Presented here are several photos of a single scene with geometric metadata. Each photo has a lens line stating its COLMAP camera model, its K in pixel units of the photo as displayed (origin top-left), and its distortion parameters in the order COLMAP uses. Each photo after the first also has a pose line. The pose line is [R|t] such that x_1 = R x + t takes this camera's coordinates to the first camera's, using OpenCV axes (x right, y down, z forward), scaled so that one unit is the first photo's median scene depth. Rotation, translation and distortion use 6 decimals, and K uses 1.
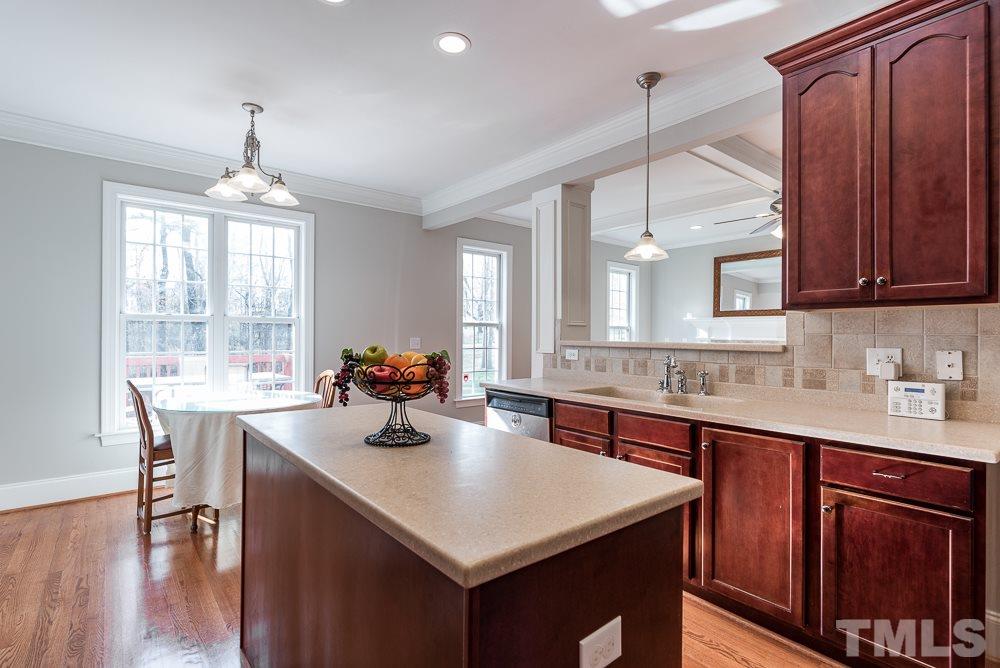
lens RADIAL K [[492.5, 0, 502.8], [0, 492.5, 328.5], [0, 0, 1]] dist [0.006201, 0.000543]
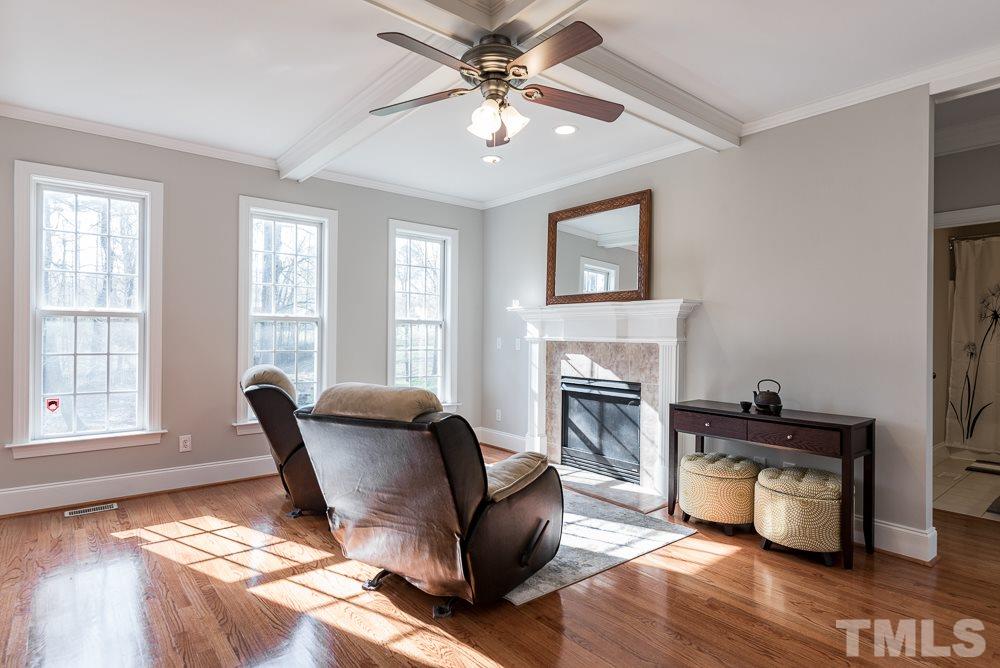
lens RADIAL K [[538.0, 0, 500.8], [0, 538.0, 338.3], [0, 0, 1]] dist [-0.006954, -0.000993]
pose [[0.999971, -0.002132, 0.007296, 0.350738], [0.001987, 0.999802, 0.019783, 0.006696], [-0.007337, -0.019768, 0.999778, 0.279835]]
